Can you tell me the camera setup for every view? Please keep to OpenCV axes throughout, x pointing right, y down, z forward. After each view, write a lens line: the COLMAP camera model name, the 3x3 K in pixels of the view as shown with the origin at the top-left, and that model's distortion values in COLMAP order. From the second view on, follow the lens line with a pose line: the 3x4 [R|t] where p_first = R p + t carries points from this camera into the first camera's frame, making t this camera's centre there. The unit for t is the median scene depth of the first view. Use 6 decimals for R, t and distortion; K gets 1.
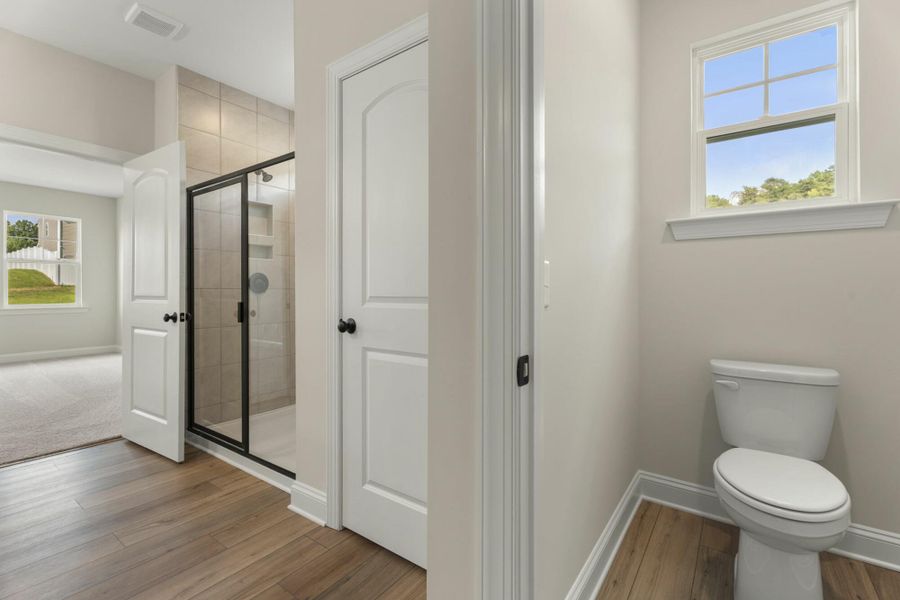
lens RADIAL K [[408.5, 0, 453.2], [0, 408.5, 290.7], [0, 0, 1]] dist [-0.000197, -0.000976]
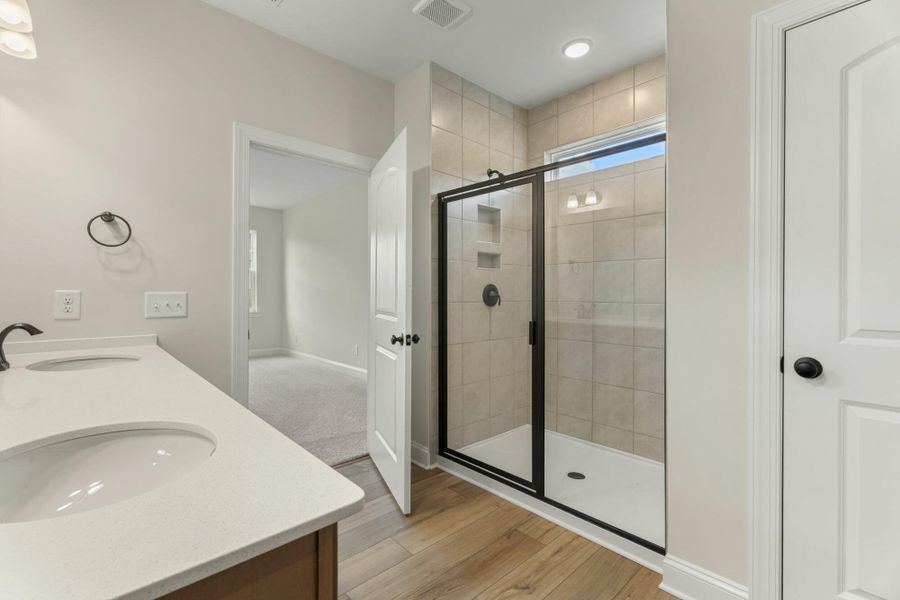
lens RADIAL K [[408.5, 0, 447.2], [0, 408.5, 296.3], [0, 0, 1]] dist [-0.000197, -0.000976]
pose [[0.977765, 0.003962, -0.209664, -0.512072], [-0.002164, 0.999959, 0.008803, -0.032344], [0.209691, -0.008154, 0.977734, 0.112864]]
